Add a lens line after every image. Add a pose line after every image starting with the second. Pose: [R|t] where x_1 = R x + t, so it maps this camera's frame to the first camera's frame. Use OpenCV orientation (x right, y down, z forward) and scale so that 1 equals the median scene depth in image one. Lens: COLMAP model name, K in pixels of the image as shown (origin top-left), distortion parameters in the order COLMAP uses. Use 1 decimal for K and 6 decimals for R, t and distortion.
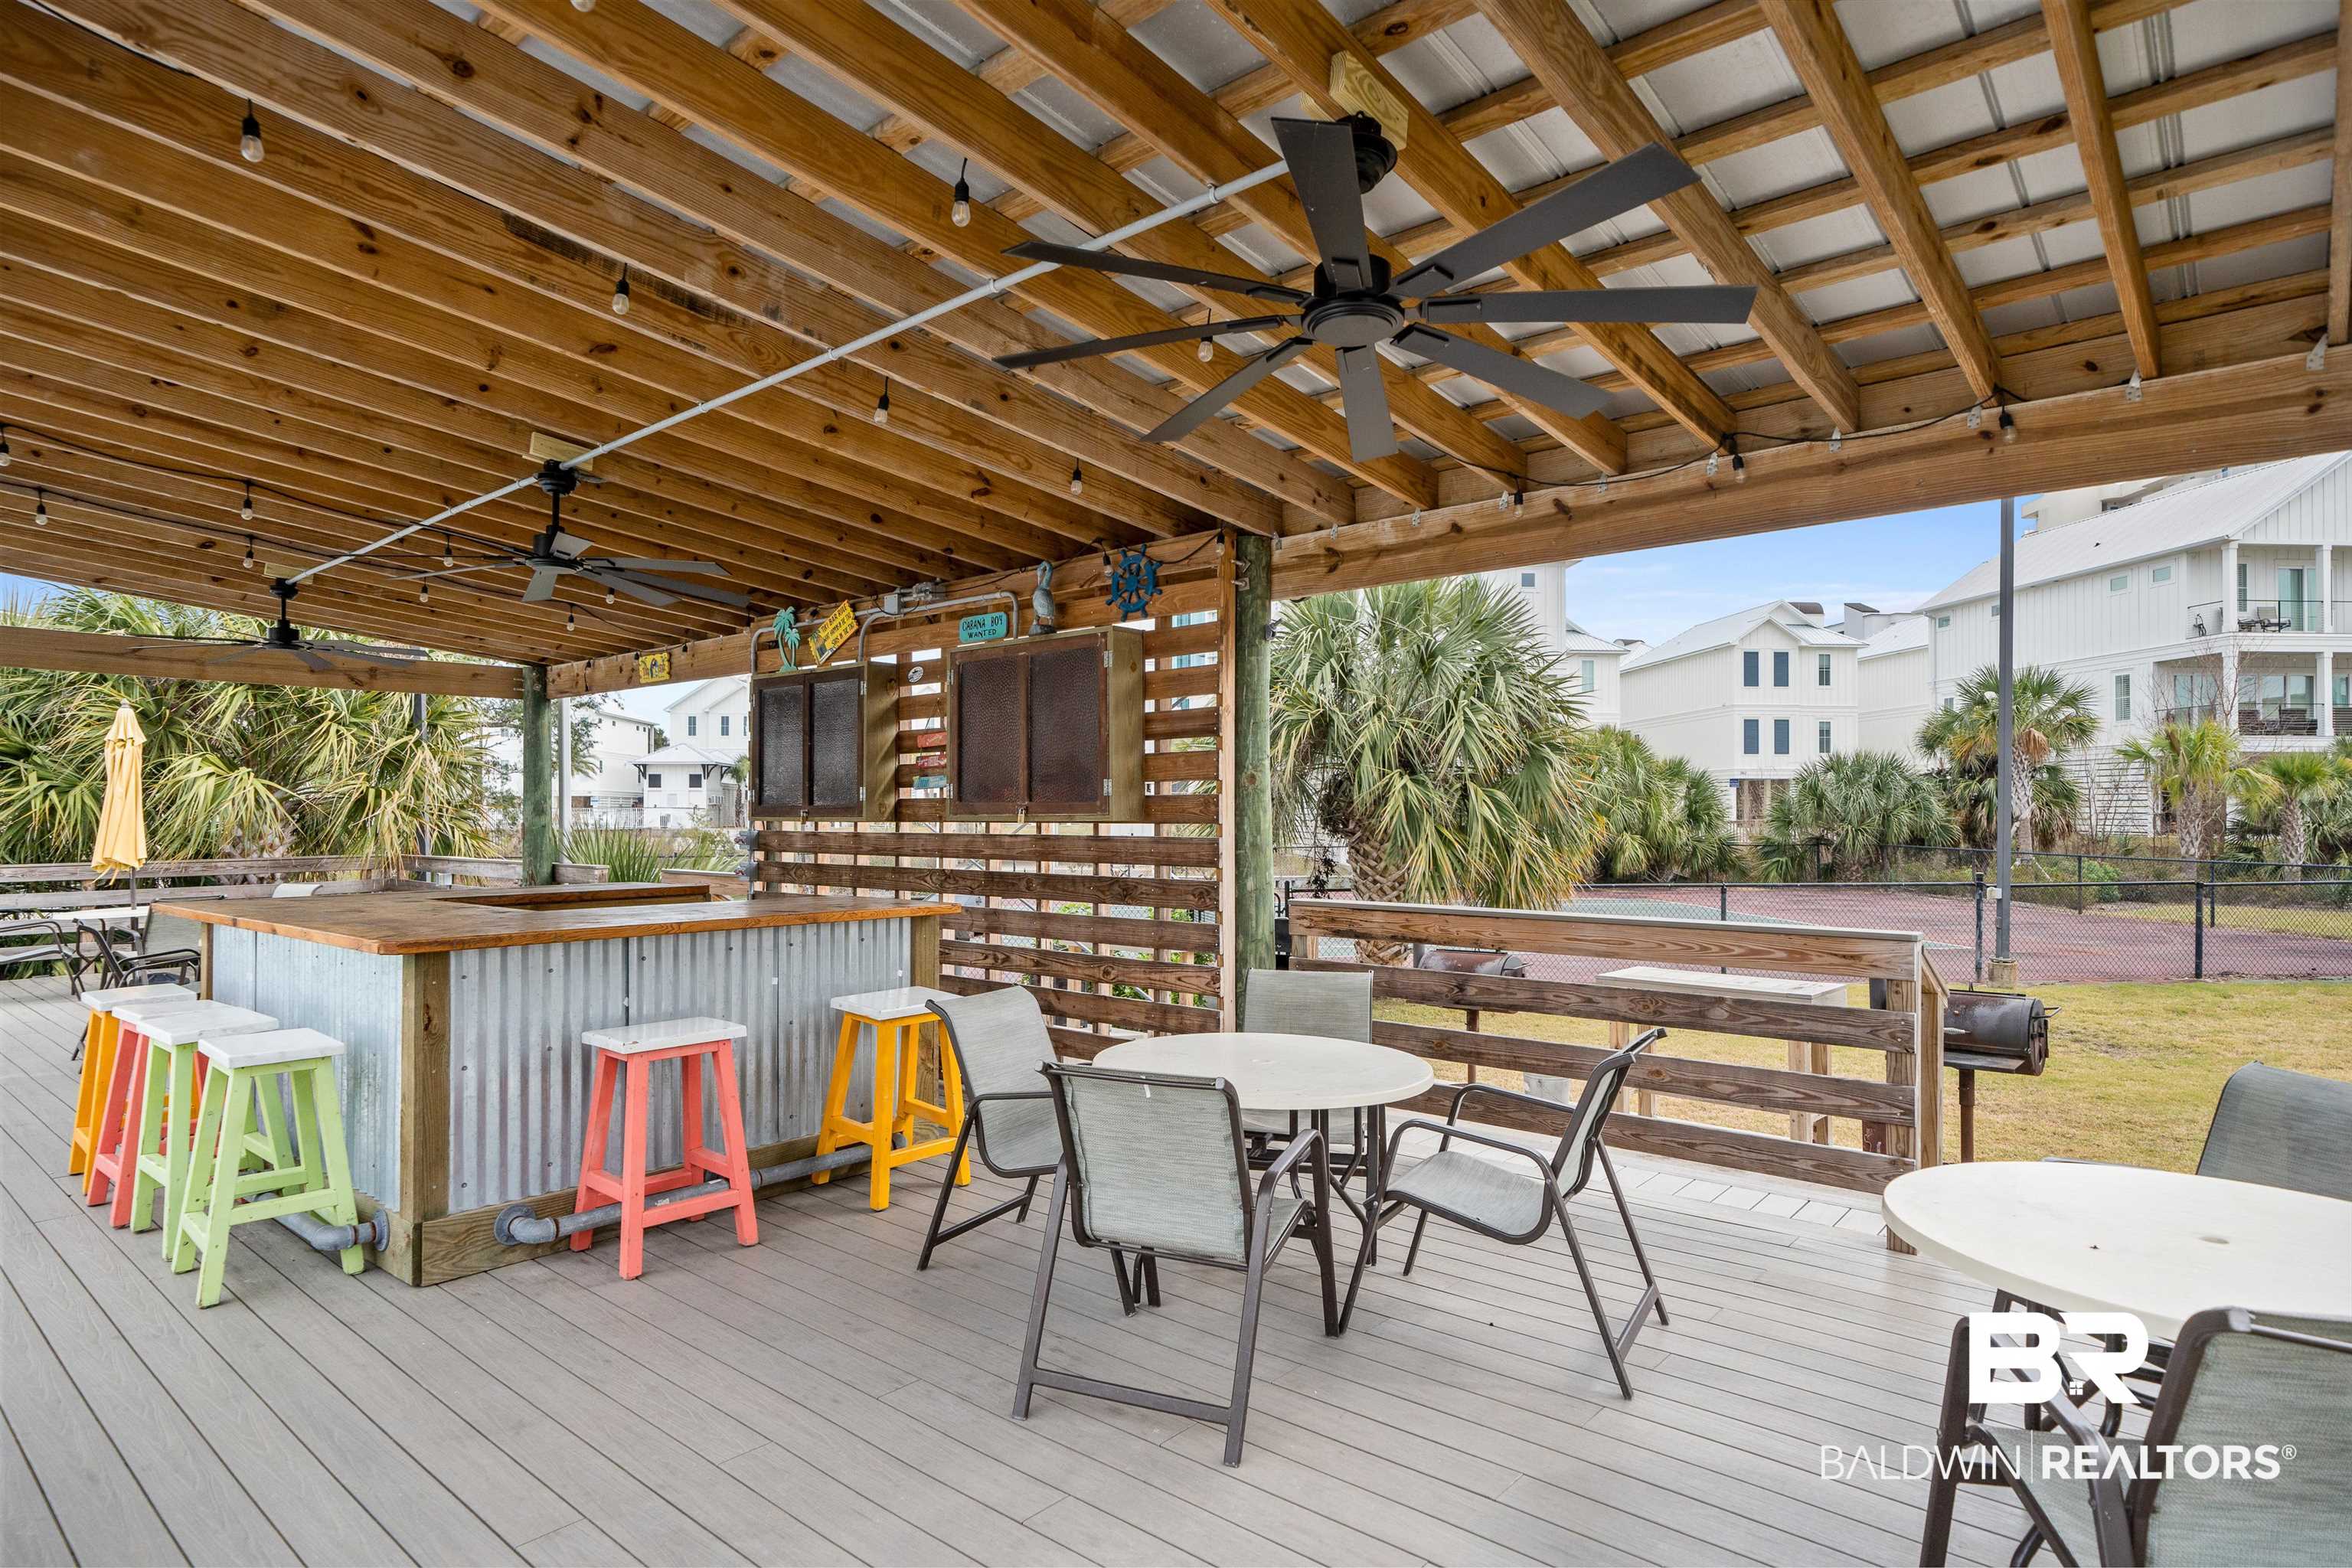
lens RADIAL K [[1306.9, 0, 1167.2], [0, 1306.9, 788.2], [0, 0, 1]] dist [-0.007026, -0.000862]
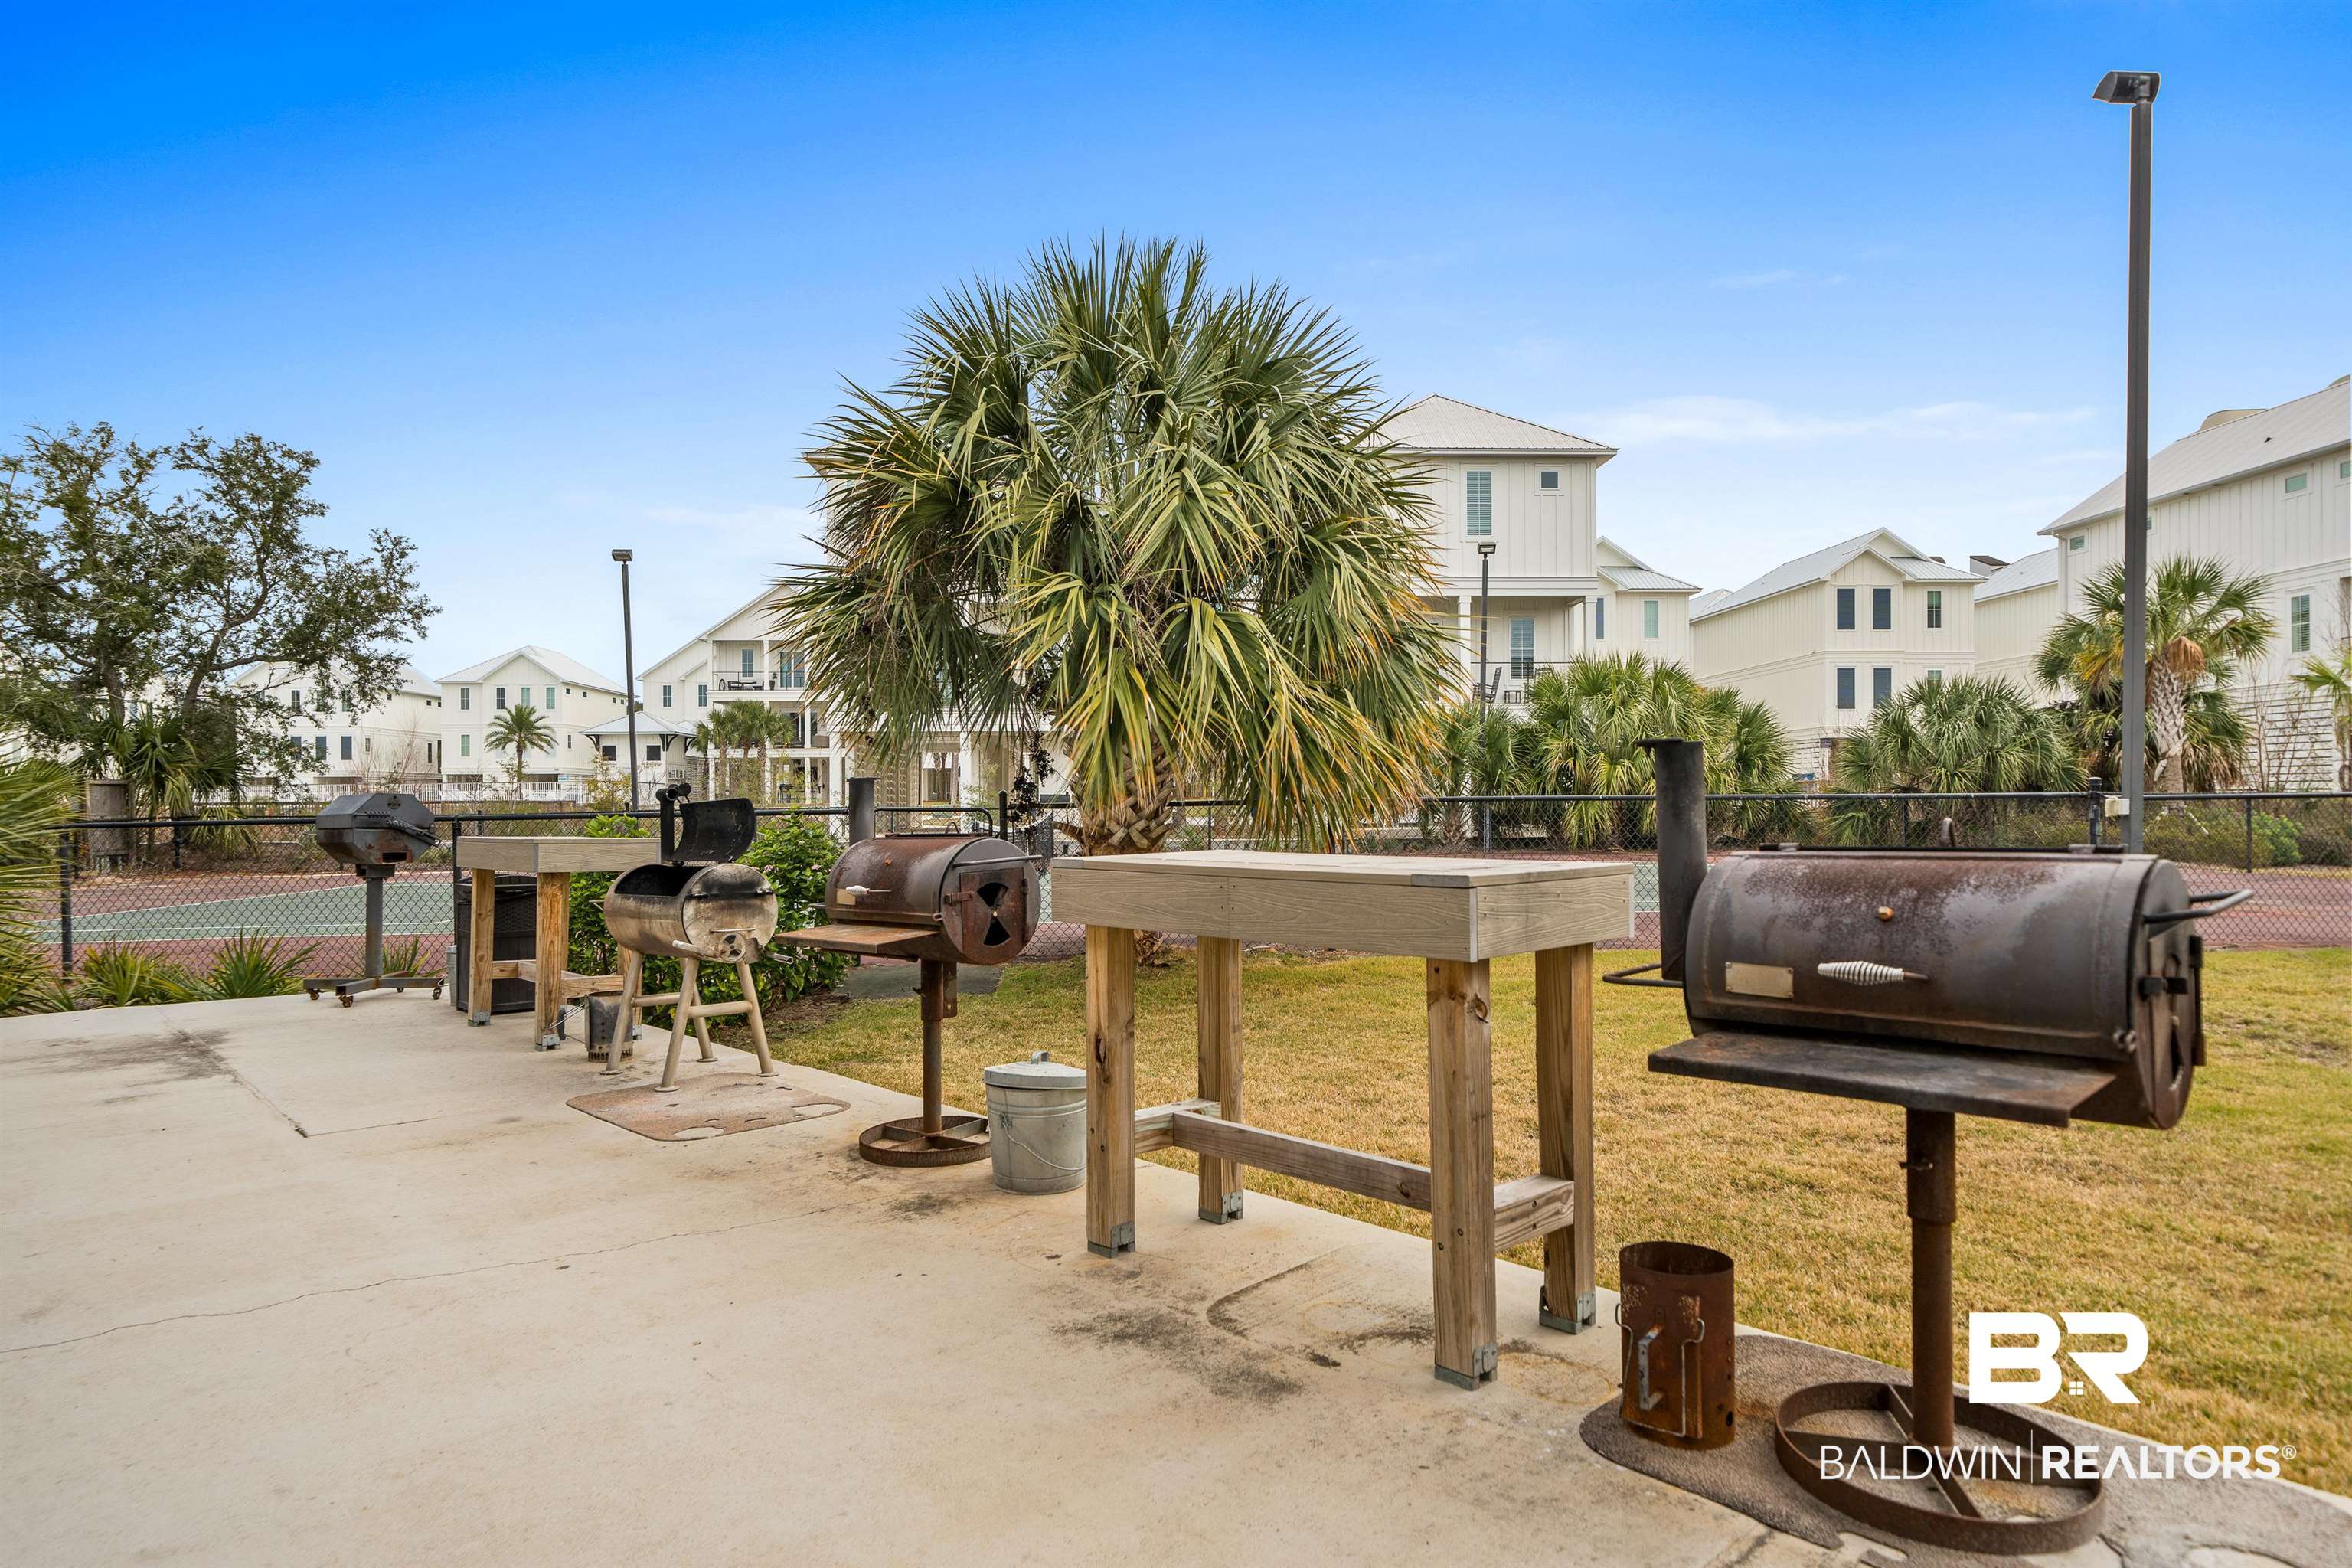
lens RADIAL K [[1384.2, 0, 1184.1], [0, 1384.2, 790.0], [0, 0, 1]] dist [-0.004172, -0.001491]
pose [[0.999096, -0.004671, -0.042252, 0.074883], [0.005052, 0.999948, 0.008894, 0.022914], [0.042208, -0.009099, 0.999067, 0.110531]]
